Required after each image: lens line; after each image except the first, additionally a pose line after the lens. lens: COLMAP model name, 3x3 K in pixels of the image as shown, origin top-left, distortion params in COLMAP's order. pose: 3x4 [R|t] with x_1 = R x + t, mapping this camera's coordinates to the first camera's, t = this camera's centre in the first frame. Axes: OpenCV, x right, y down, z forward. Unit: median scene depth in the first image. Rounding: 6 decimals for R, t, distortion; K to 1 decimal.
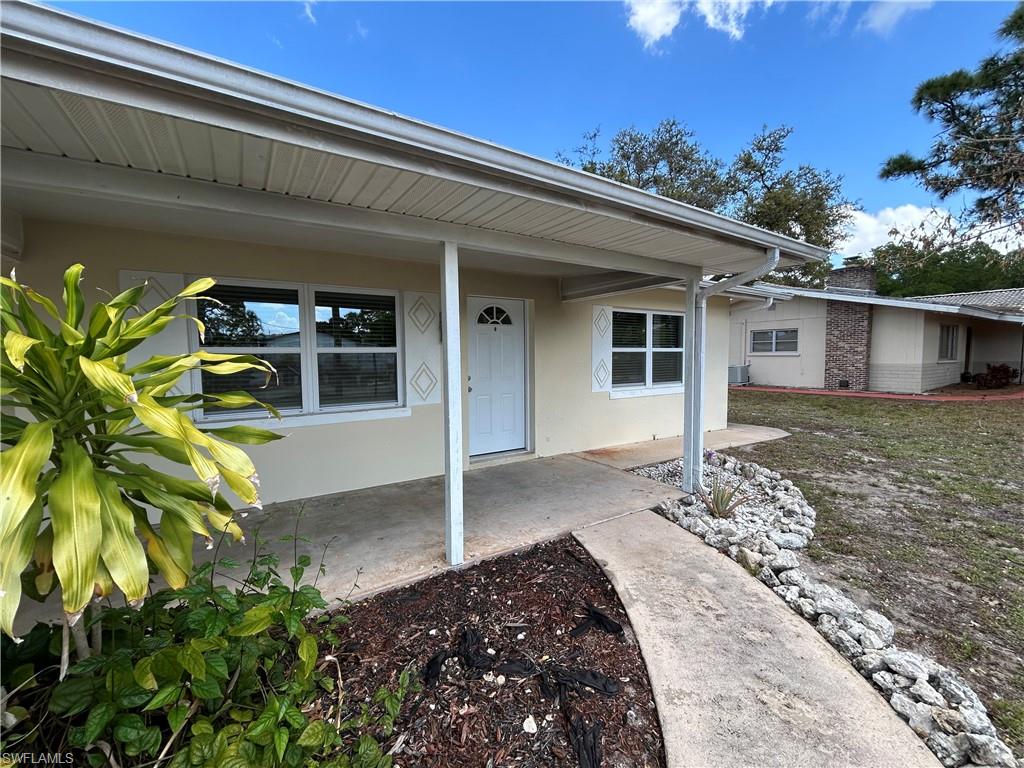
lens RADIAL K [[417.9, 0, 510.5], [0, 417.9, 381.6], [0, 0, 1]] dist [0.000673, 0.000344]
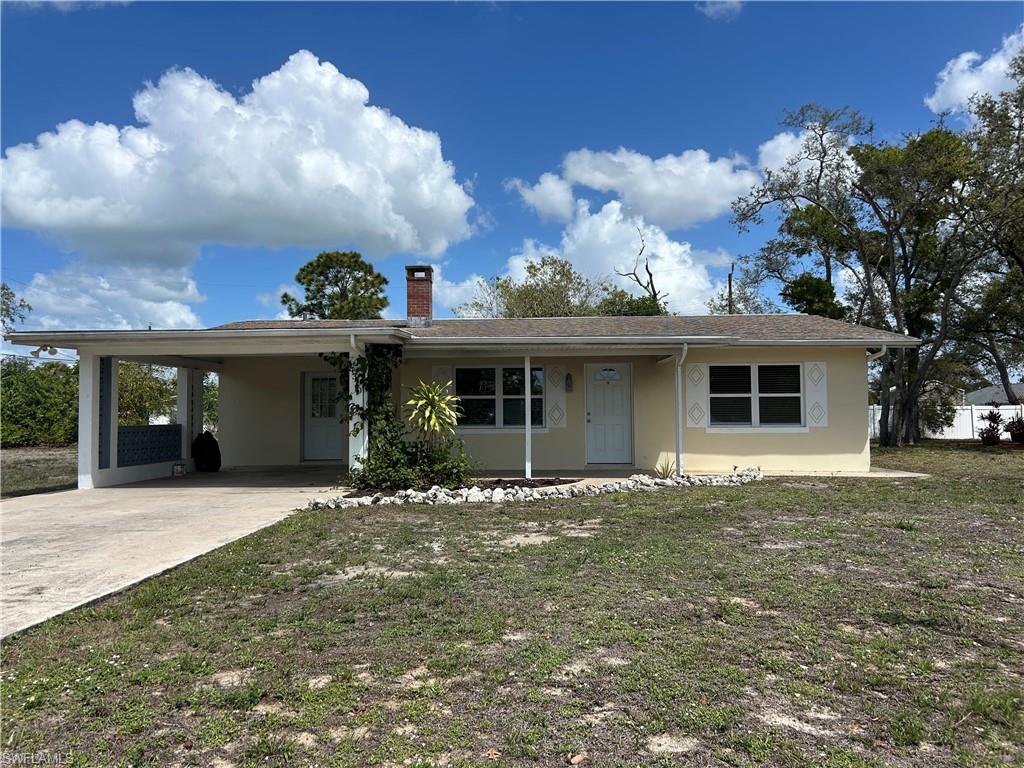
lens RADIAL K [[769.2, 0, 516.9], [0, 769.2, 384.8], [0, 0, 1]] dist [0.060064, -0.079594]
pose [[0.820707, -0.020095, -0.570996, 1.023928], [-0.035186, 0.995707, -0.085615, 0.107562], [0.570265, 0.090356, 0.816477, -1.196261]]
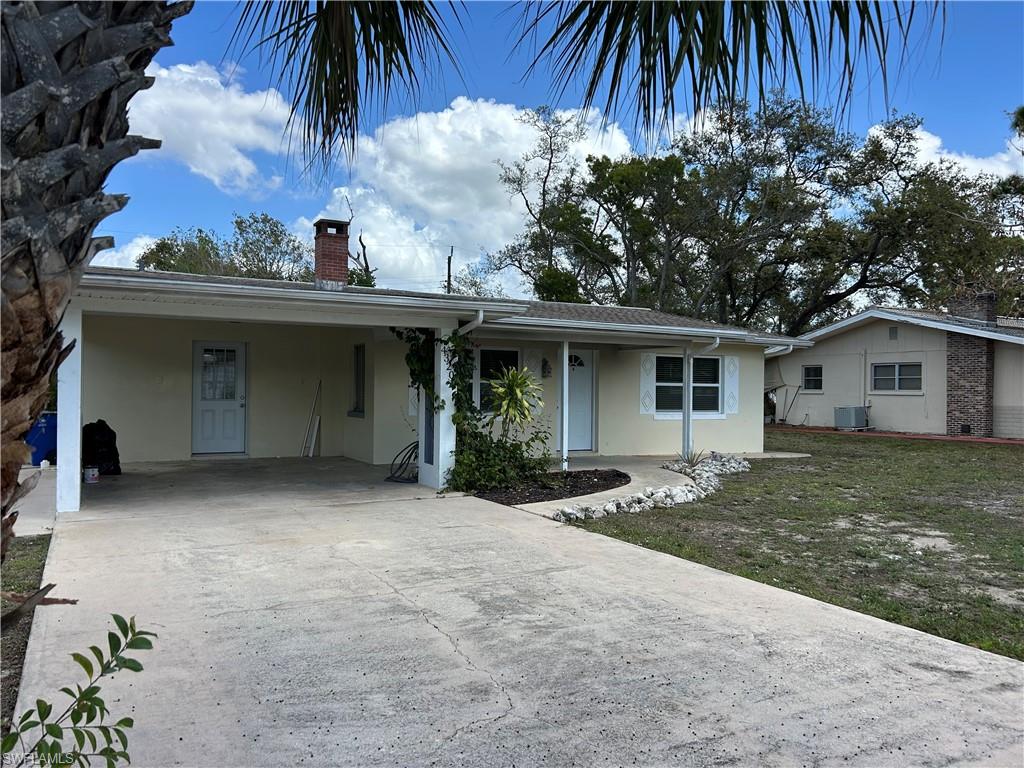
lens RADIAL K [[772.5, 0, 507.0], [0, 772.5, 385.8], [0, 0, 1]] dist [0.103718, -0.188851]
pose [[0.997661, 0.019364, -0.065557, -0.071946], [-0.023727, 0.997509, -0.066435, 0.100873], [0.064107, 0.067835, 0.995635, -1.432549]]
